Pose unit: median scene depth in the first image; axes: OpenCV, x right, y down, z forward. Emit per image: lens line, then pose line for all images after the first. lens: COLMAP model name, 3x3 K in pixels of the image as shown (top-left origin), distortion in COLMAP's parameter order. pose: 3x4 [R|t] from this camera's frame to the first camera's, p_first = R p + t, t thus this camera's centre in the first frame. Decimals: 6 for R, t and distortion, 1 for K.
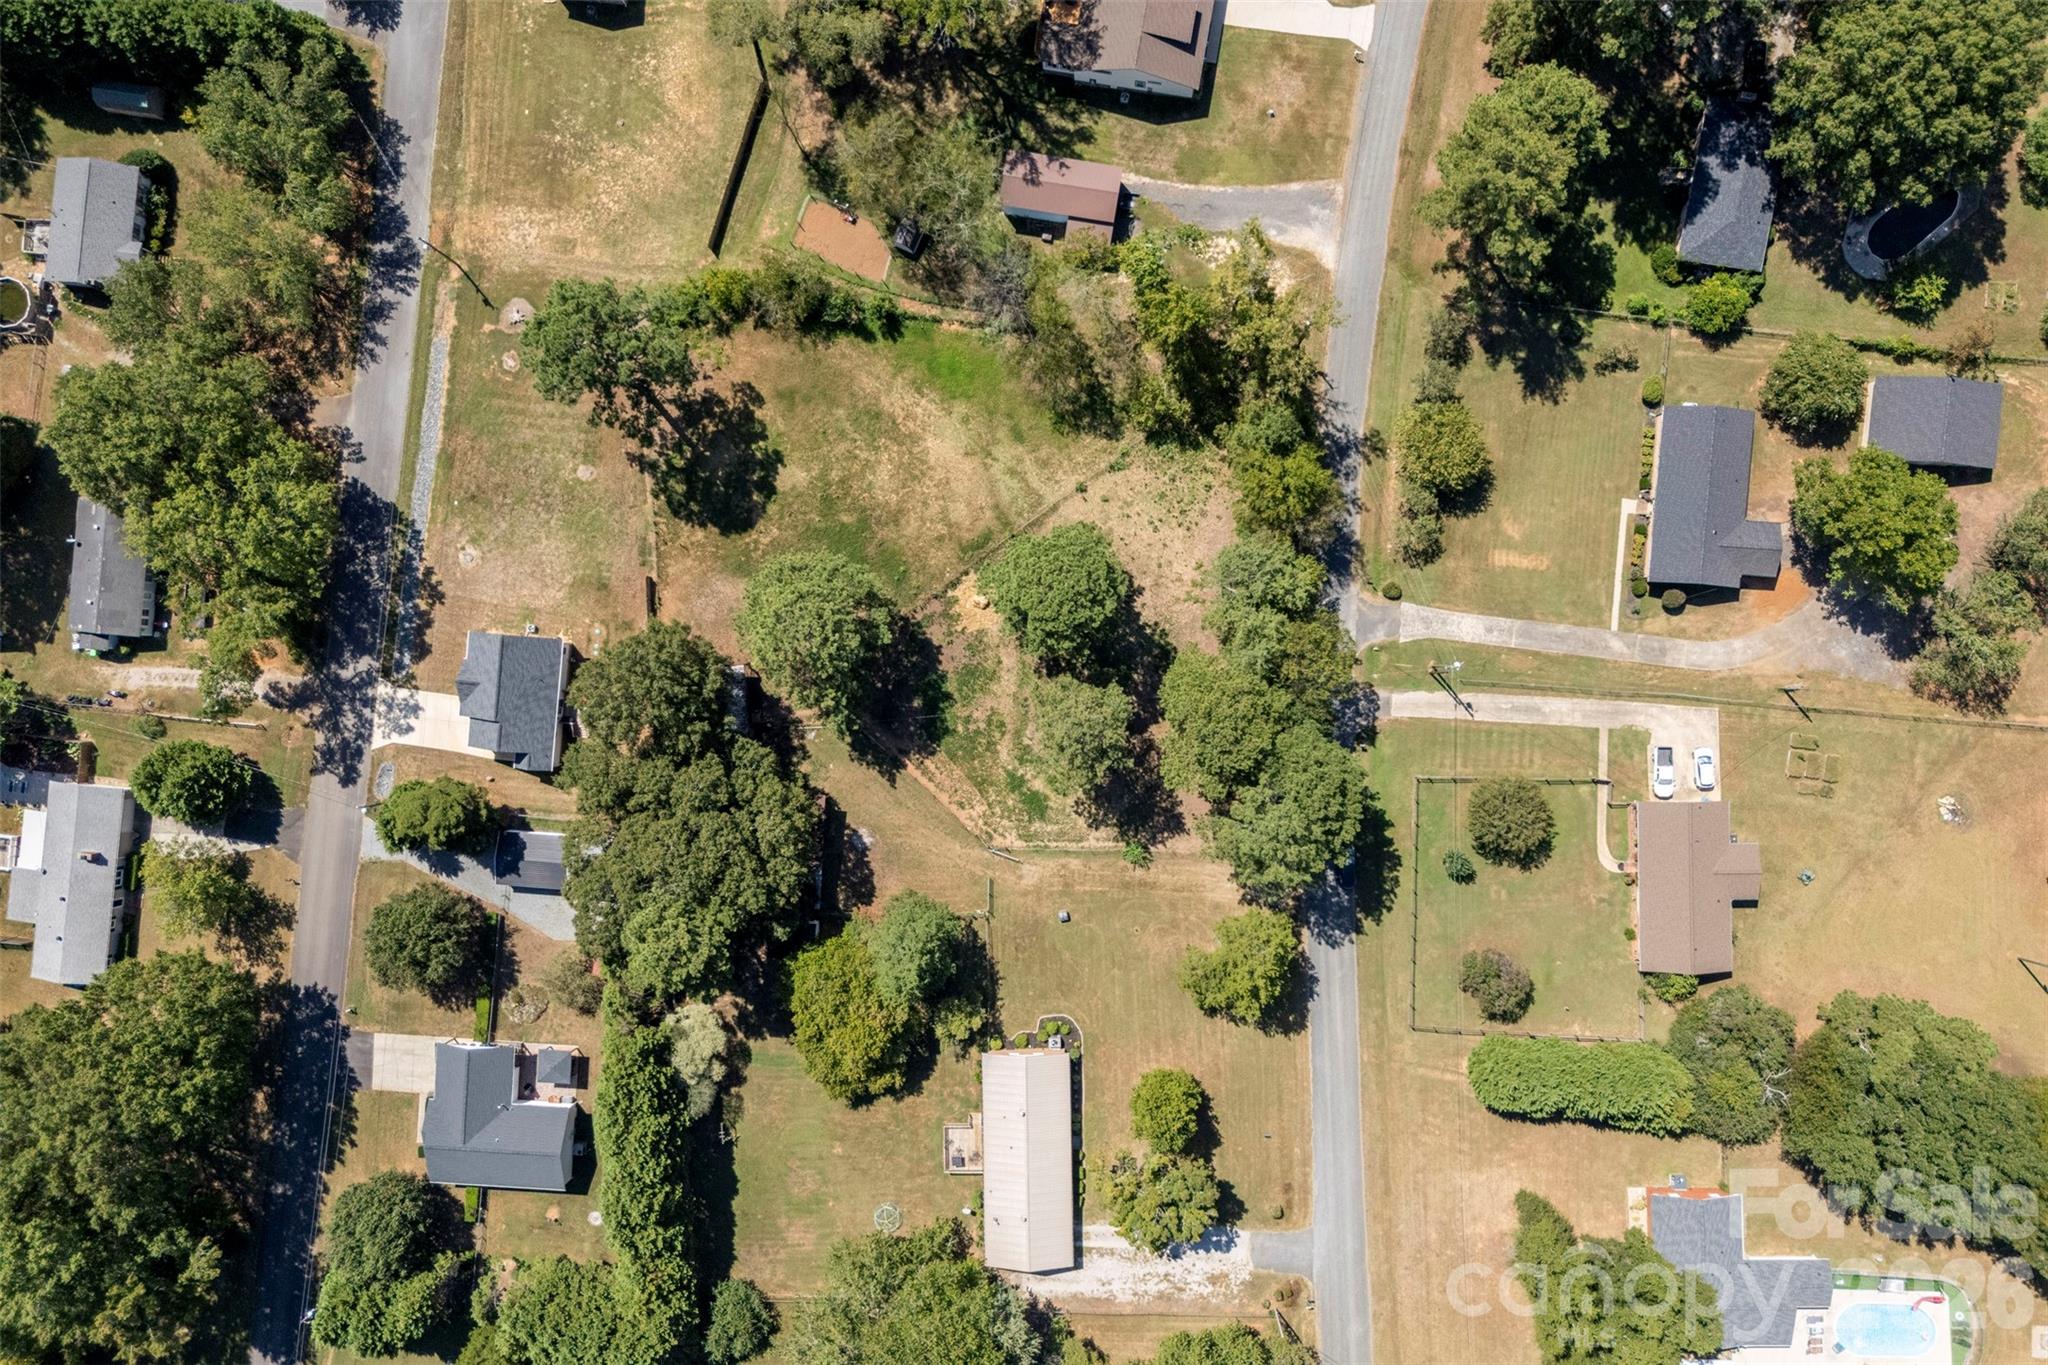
lens RADIAL K [[1493.4, 0, 1020.5], [0, 1493.4, 679.6], [0, 0, 1]] dist [0.060650, -0.059773]
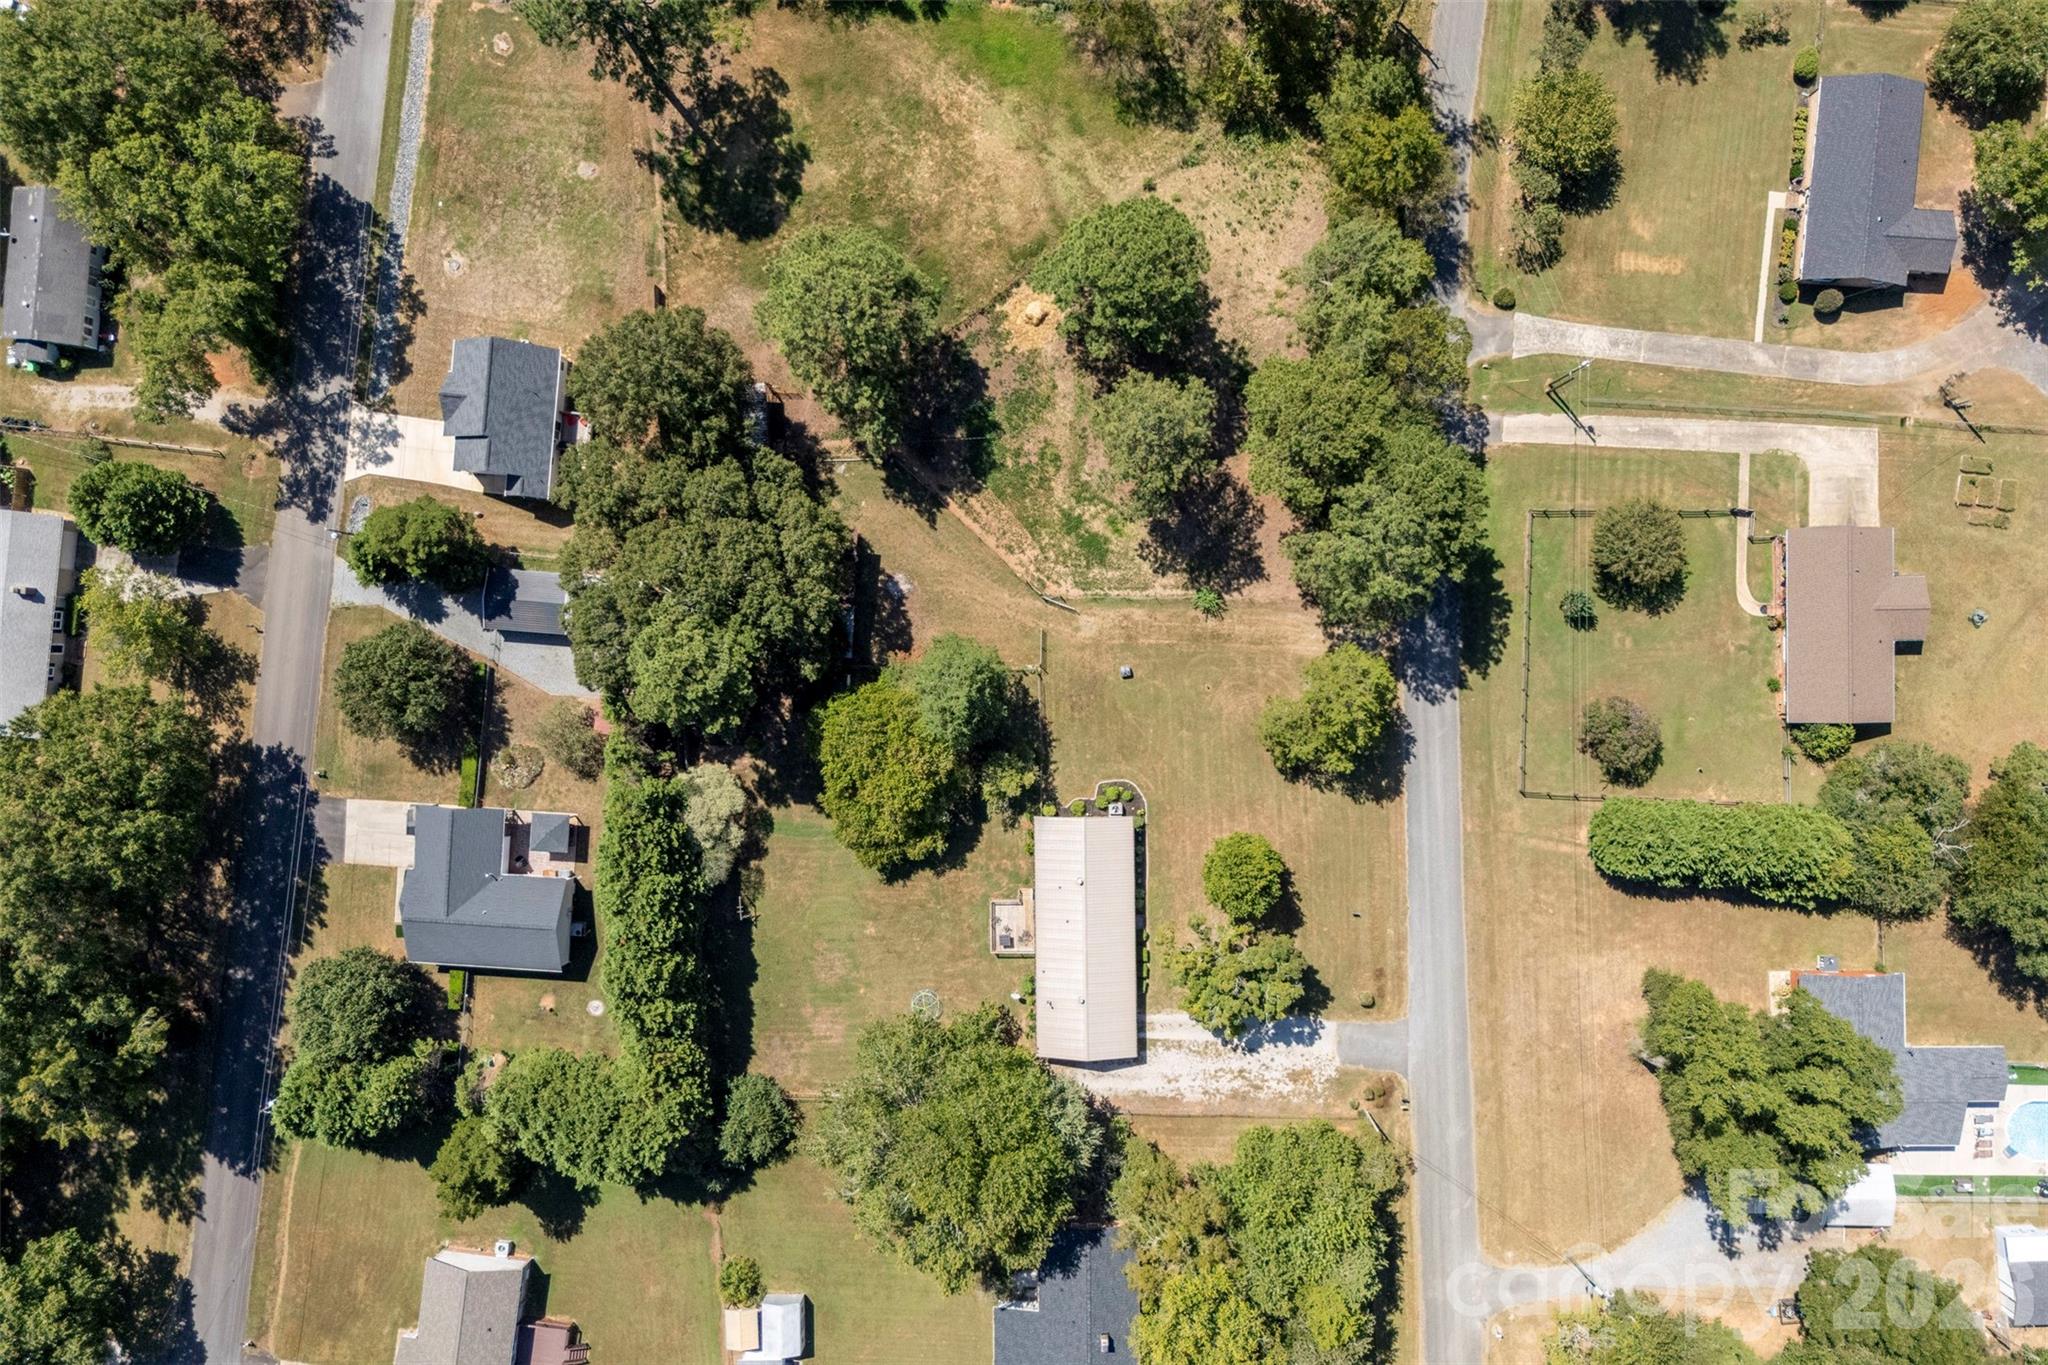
lens RADIAL K [[1493.4, 0, 1020.5], [0, 1493.4, 679.6], [0, 0, 1]] dist [0.060650, -0.059773]
pose [[0.999981, 0.006052, -0.000976, -0.033010], [-0.006050, 0.999978, 0.002543, 0.163370], [0.000992, -0.002537, 0.999996, 0.118275]]
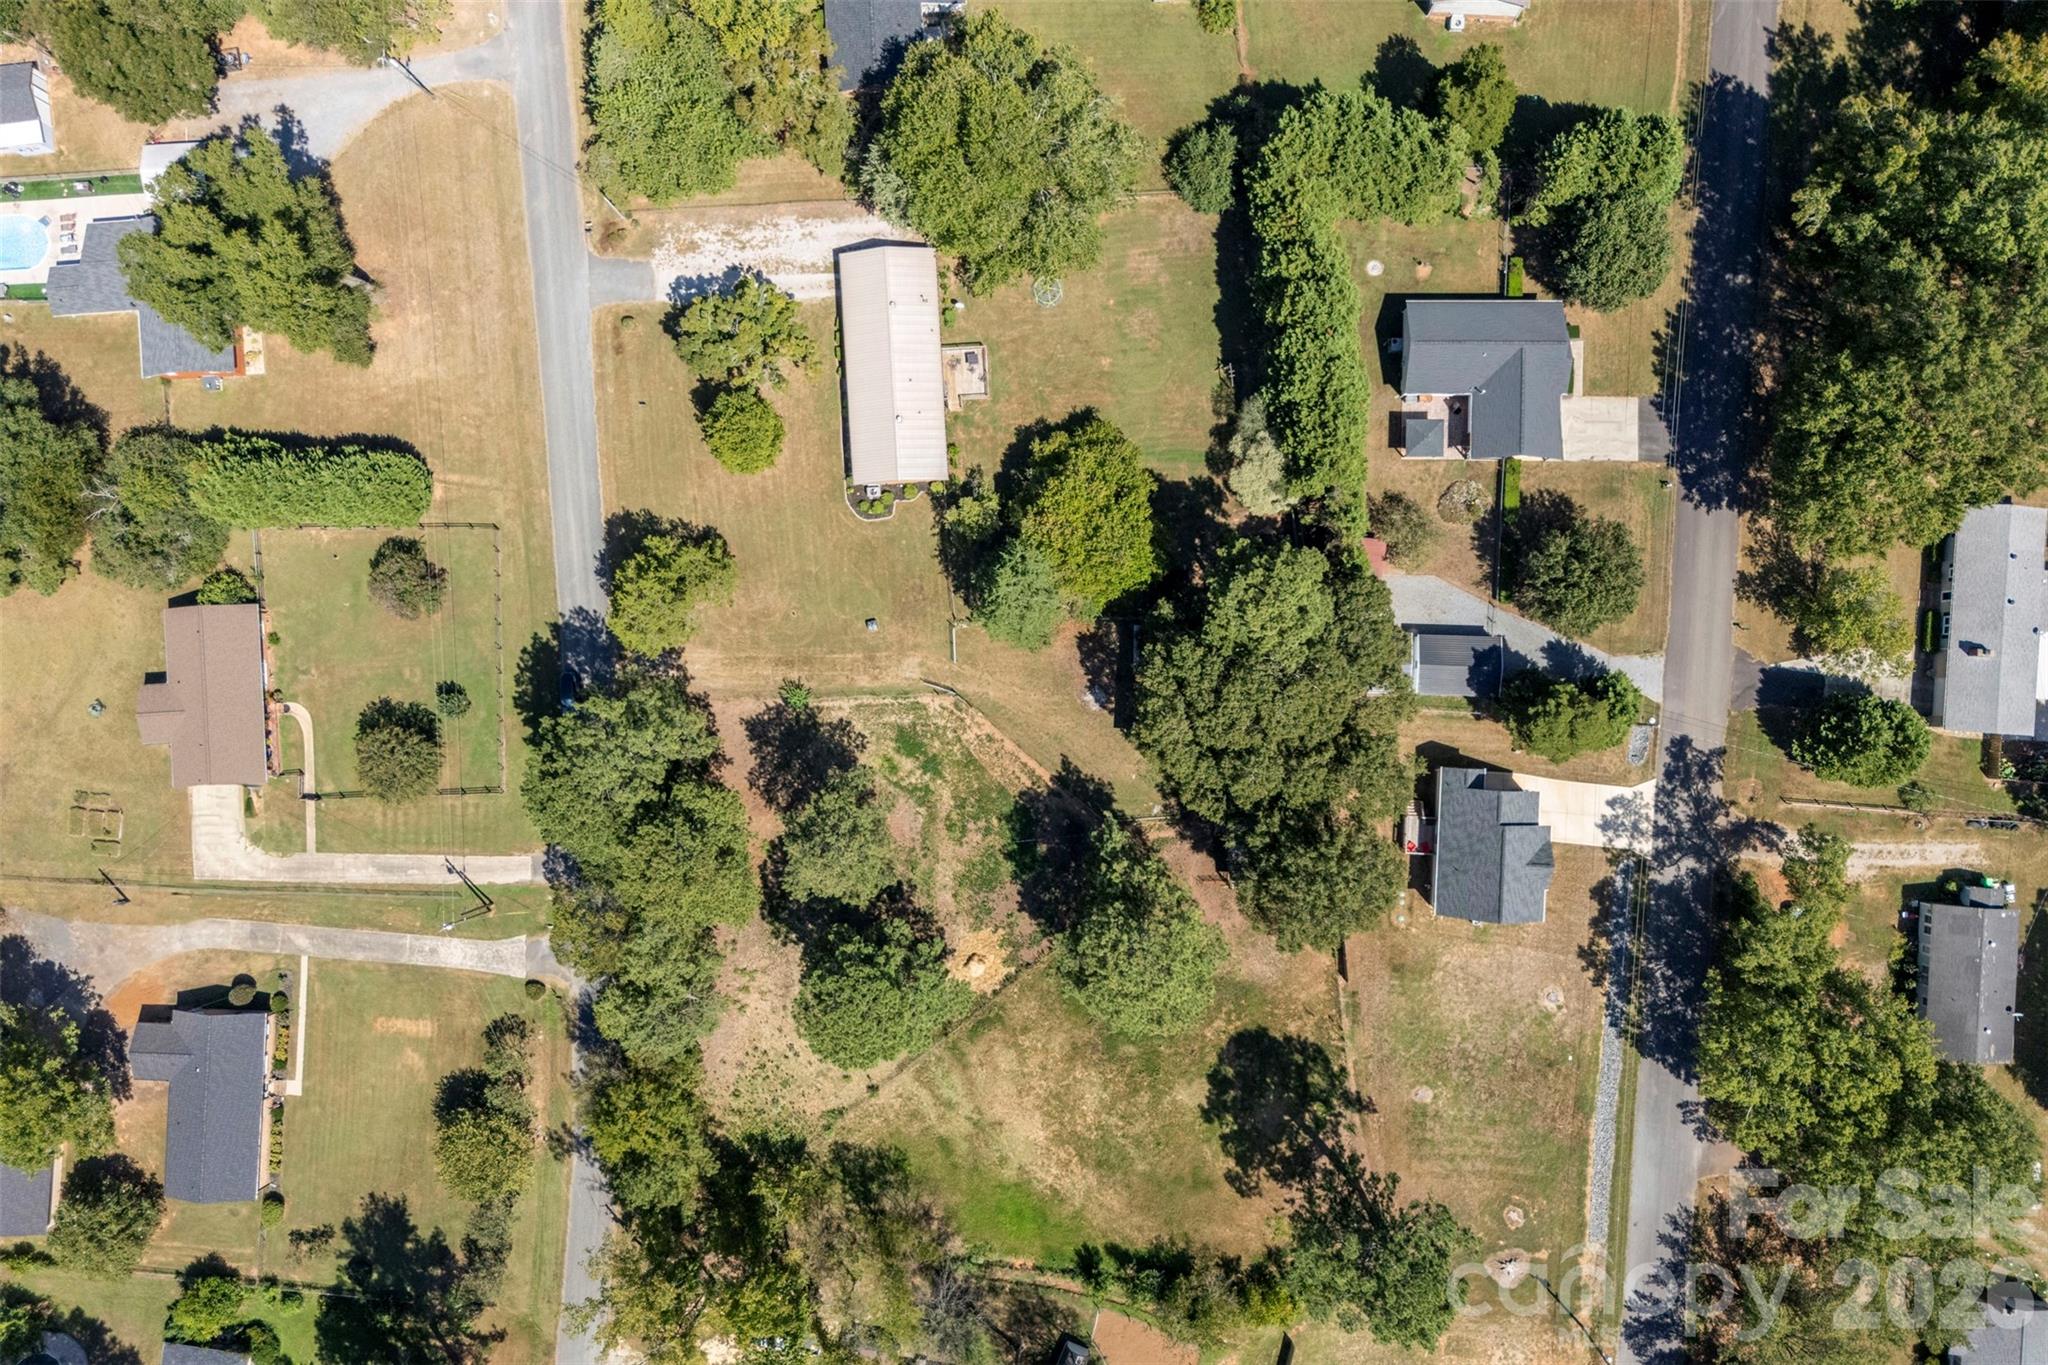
lens RADIAL K [[1493.4, 0, 1020.5], [0, 1493.4, 679.6], [0, 0, 1]] dist [0.060650, -0.059773]
pose [[-0.995848, 0.038625, 0.082427, -0.138848], [-0.038746, -0.999249, 0.000127, 0.122859], [0.082370, -0.003067, 0.996597, 0.090151]]
